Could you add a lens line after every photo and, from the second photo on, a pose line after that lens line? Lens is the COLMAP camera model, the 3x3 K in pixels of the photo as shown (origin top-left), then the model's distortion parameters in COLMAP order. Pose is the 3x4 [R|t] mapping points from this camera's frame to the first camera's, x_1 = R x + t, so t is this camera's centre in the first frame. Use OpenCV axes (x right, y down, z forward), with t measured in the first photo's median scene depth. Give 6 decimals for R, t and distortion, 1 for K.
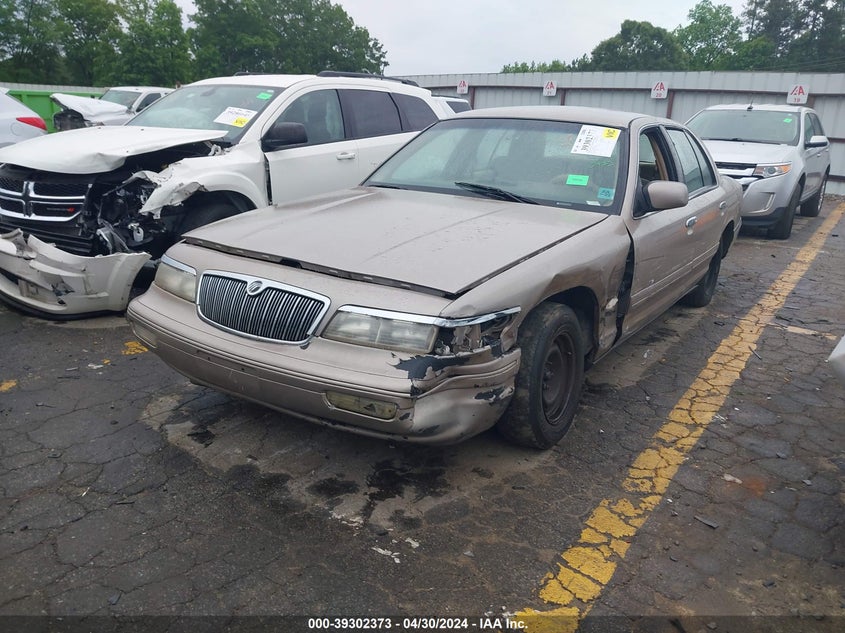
lens RADIAL K [[659.9, 0, 422.5], [0, 659.9, 316.5], [0, 0, 1]] dist [0.000646, 0.003340]
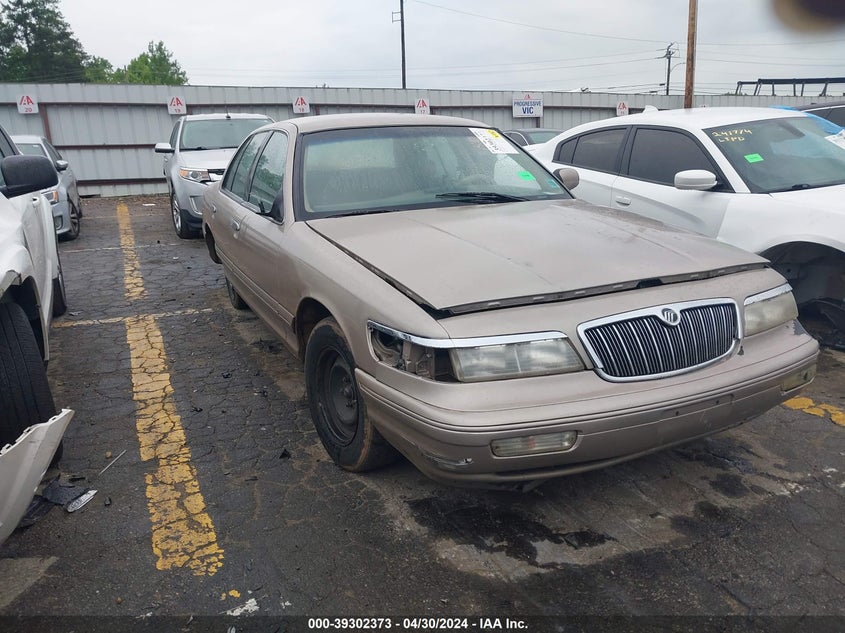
lens RADIAL K [[659.9, 0, 422.5], [0, 659.9, 316.5], [0, 0, 1]] dist [0.000646, 0.003340]
pose [[0.527097, -0.279732, 0.802445, -0.971884], [0.295309, 0.945716, 0.135699, -0.223413], [-0.796844, 0.165443, 0.581092, 0.652968]]
